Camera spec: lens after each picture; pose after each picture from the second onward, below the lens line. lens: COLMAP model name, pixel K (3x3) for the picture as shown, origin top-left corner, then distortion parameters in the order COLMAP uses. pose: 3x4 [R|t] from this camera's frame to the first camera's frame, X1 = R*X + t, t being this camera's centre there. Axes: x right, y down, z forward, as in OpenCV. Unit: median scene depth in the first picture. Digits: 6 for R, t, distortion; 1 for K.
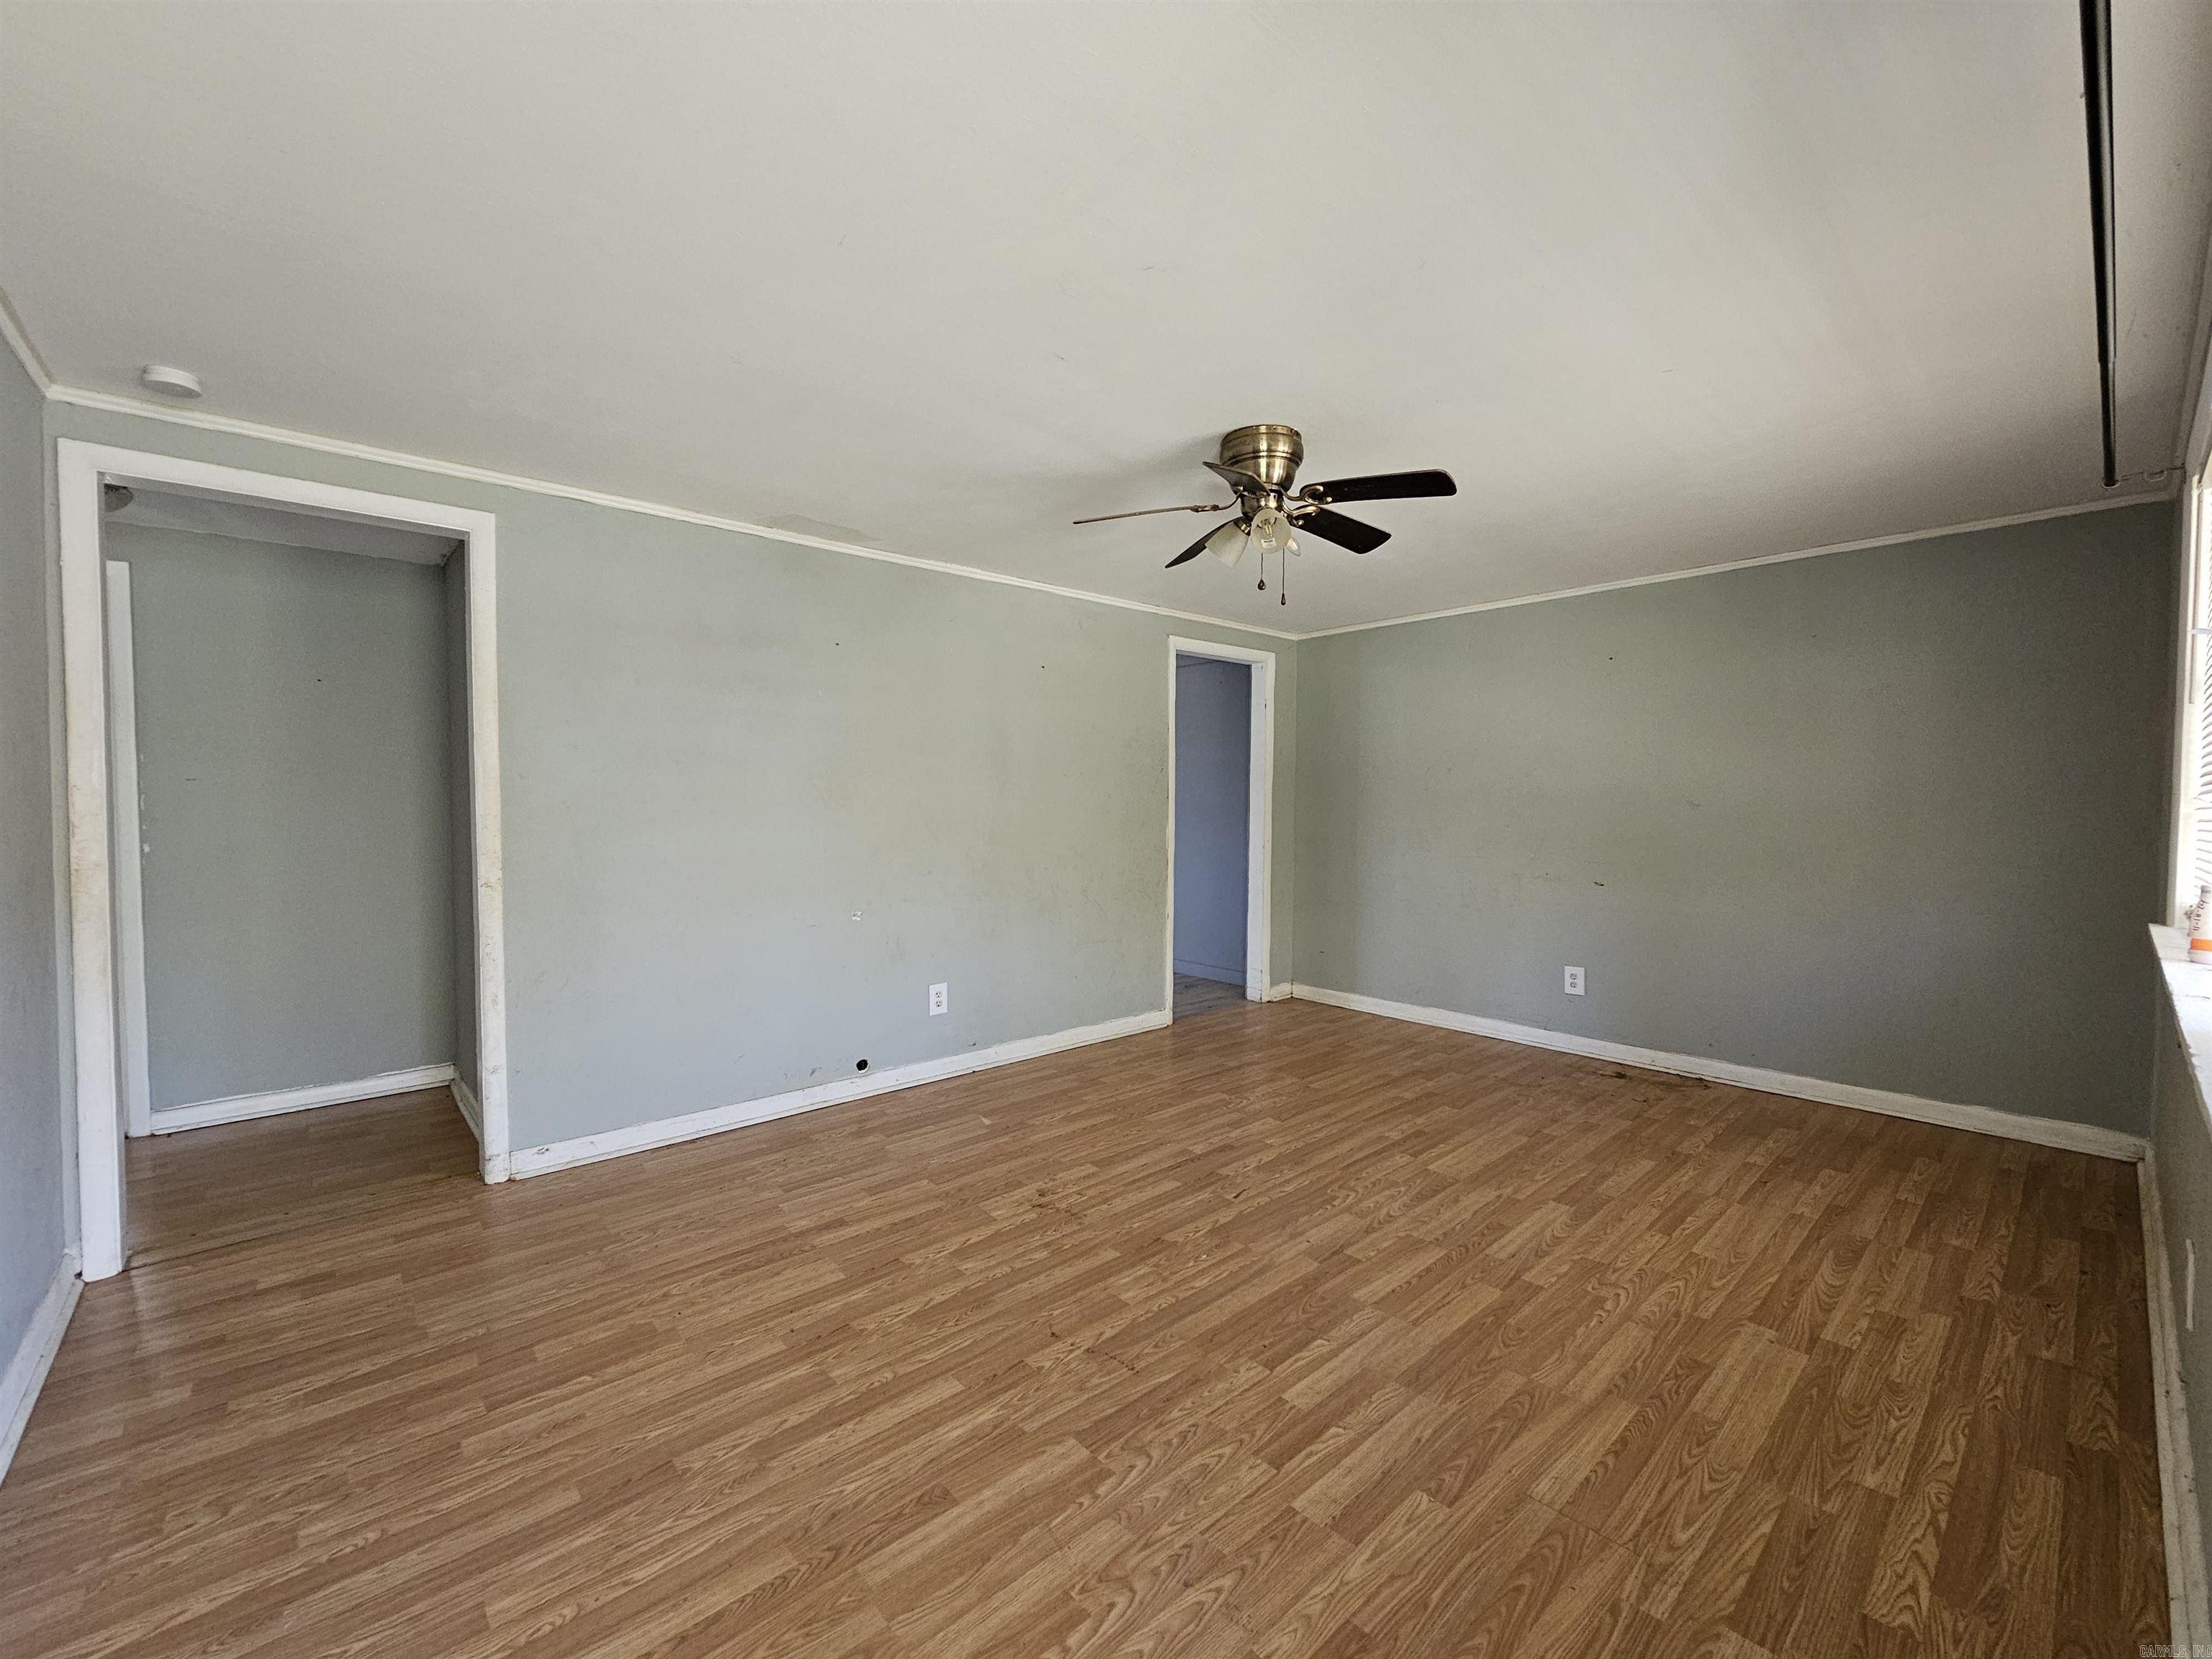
lens RADIAL K [[901.4, 0, 1105.9], [0, 901.4, 828.1], [0, 0, 1]] dist [0.001052, 0.000269]
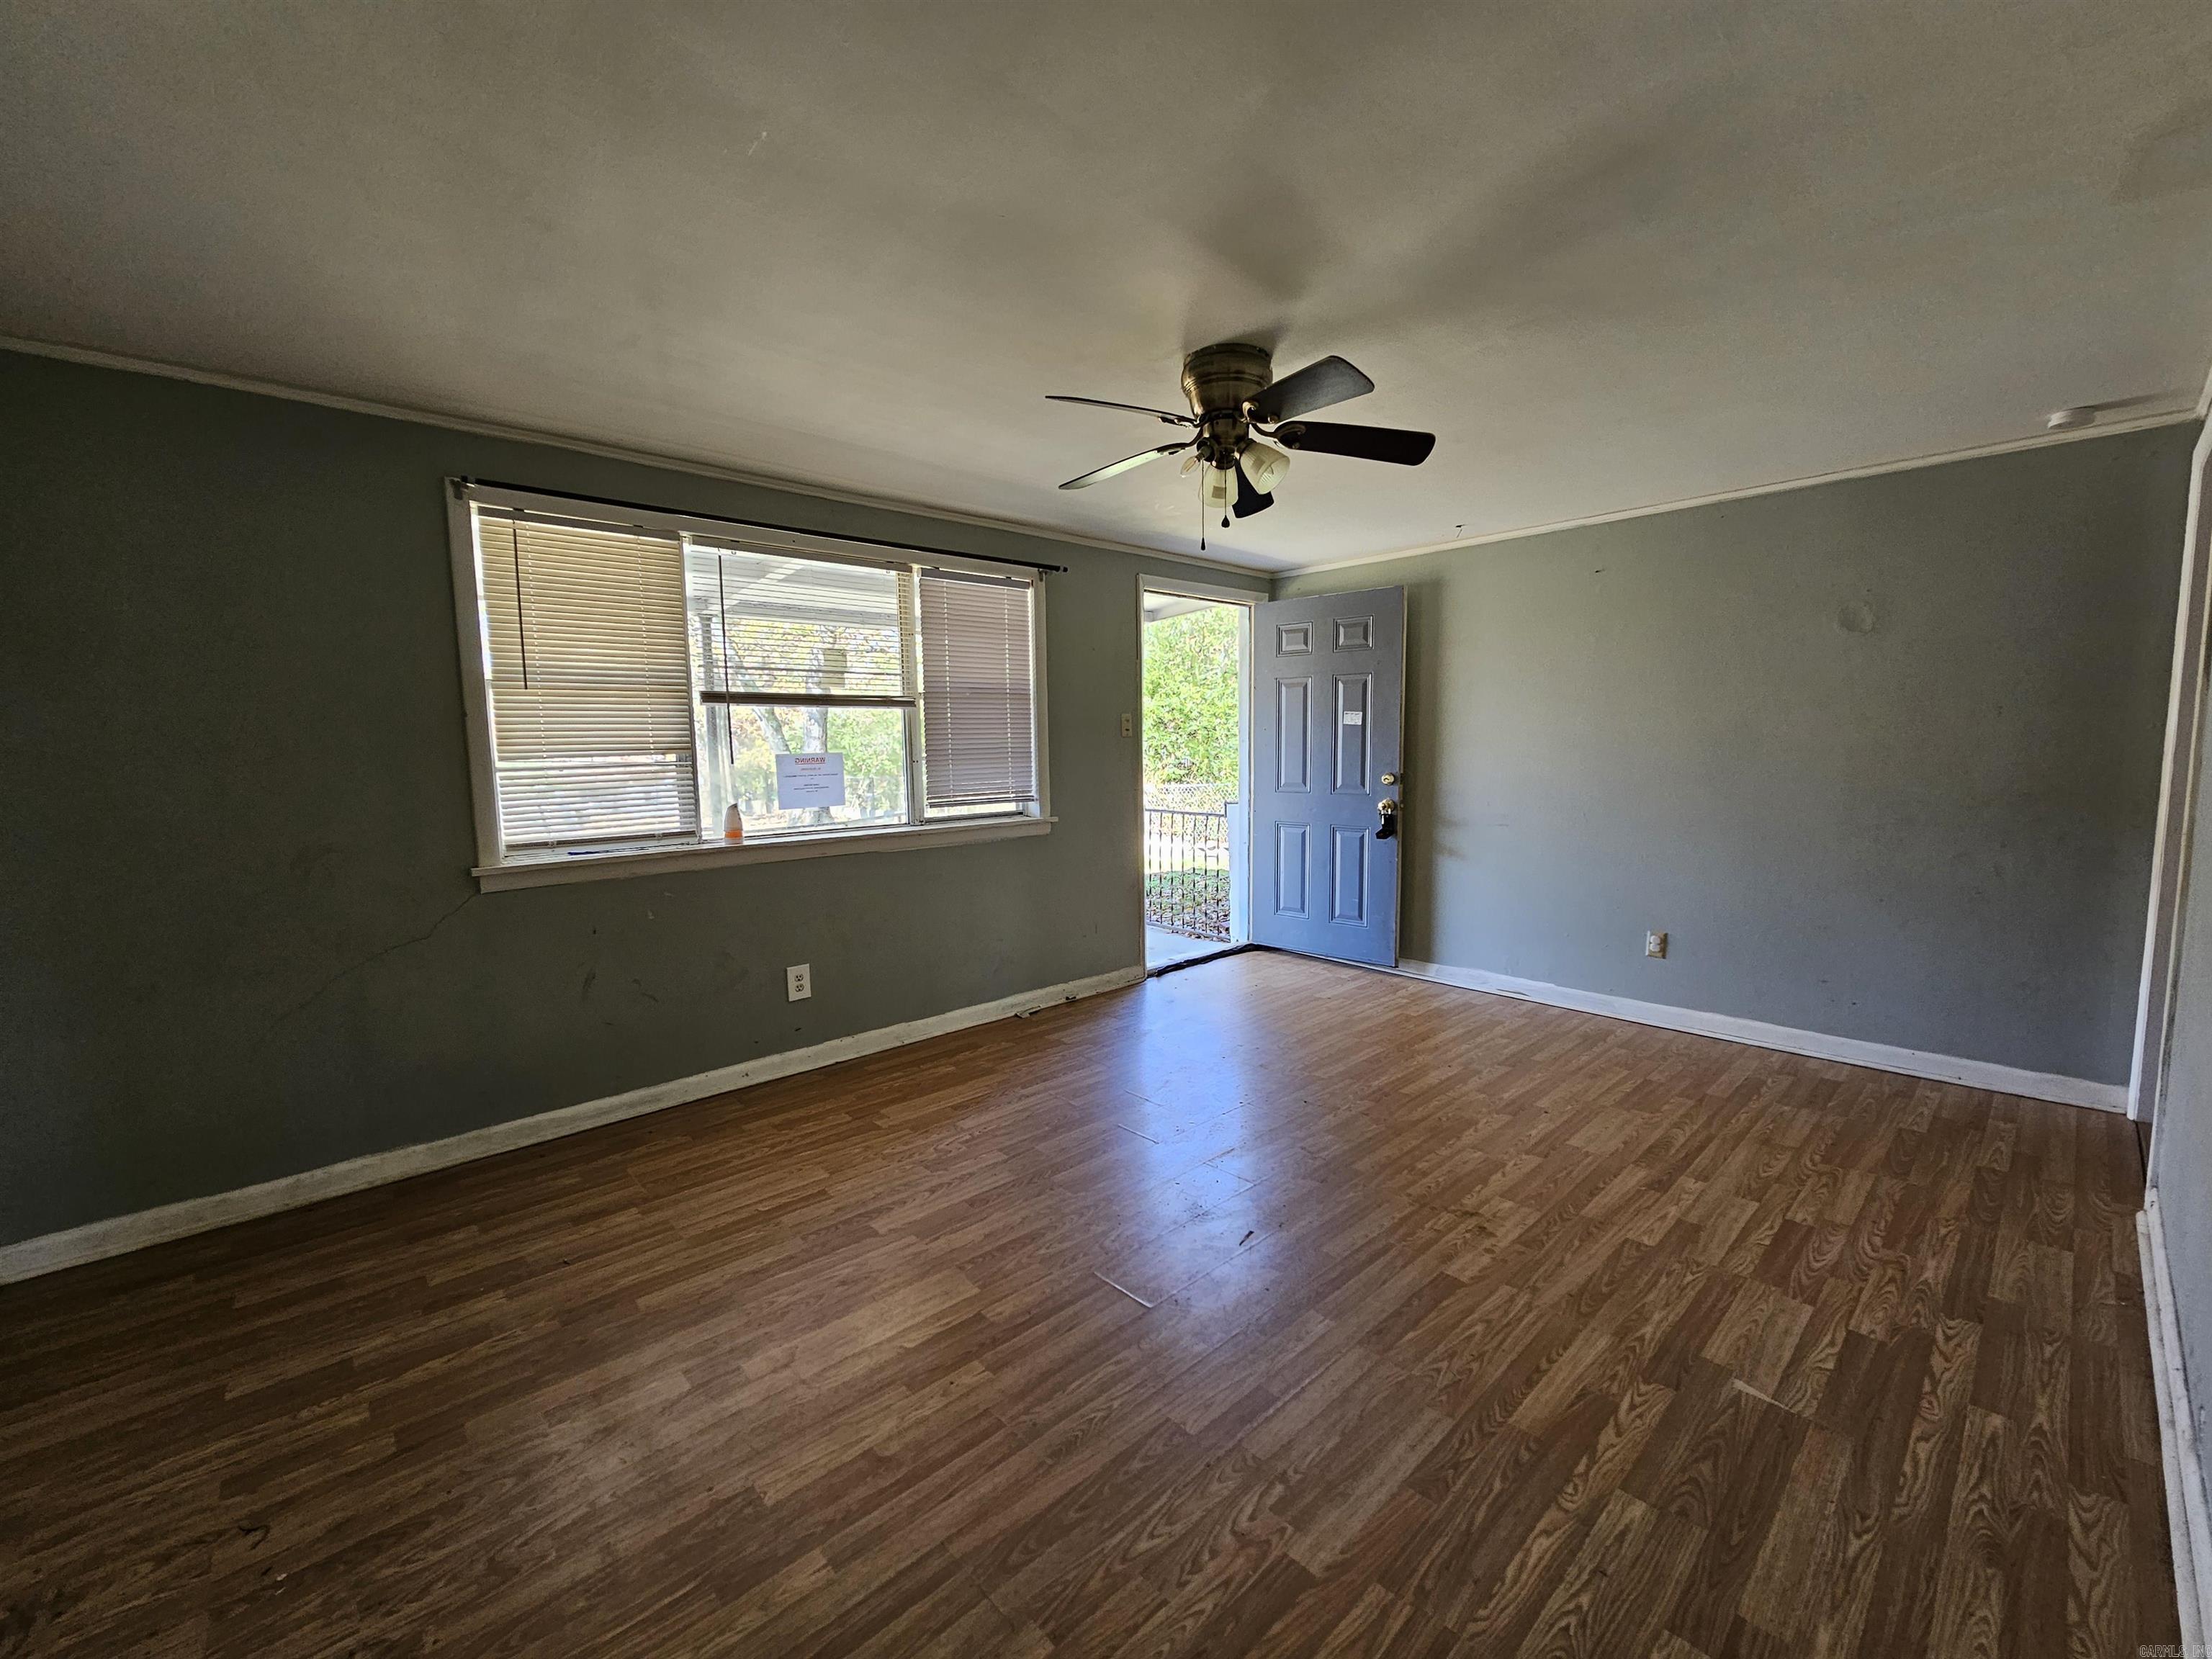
lens RADIAL K [[901.4, 0, 1105.2], [0, 901.4, 830.6], [0, 0, 1]] dist [0.001052, 0.000269]
pose [[-0.999789, 0.014620, -0.014417, 0.312189], [0.012662, 0.991747, 0.127584, -0.075447], [0.016163, 0.127374, -0.991723, 1.950966]]
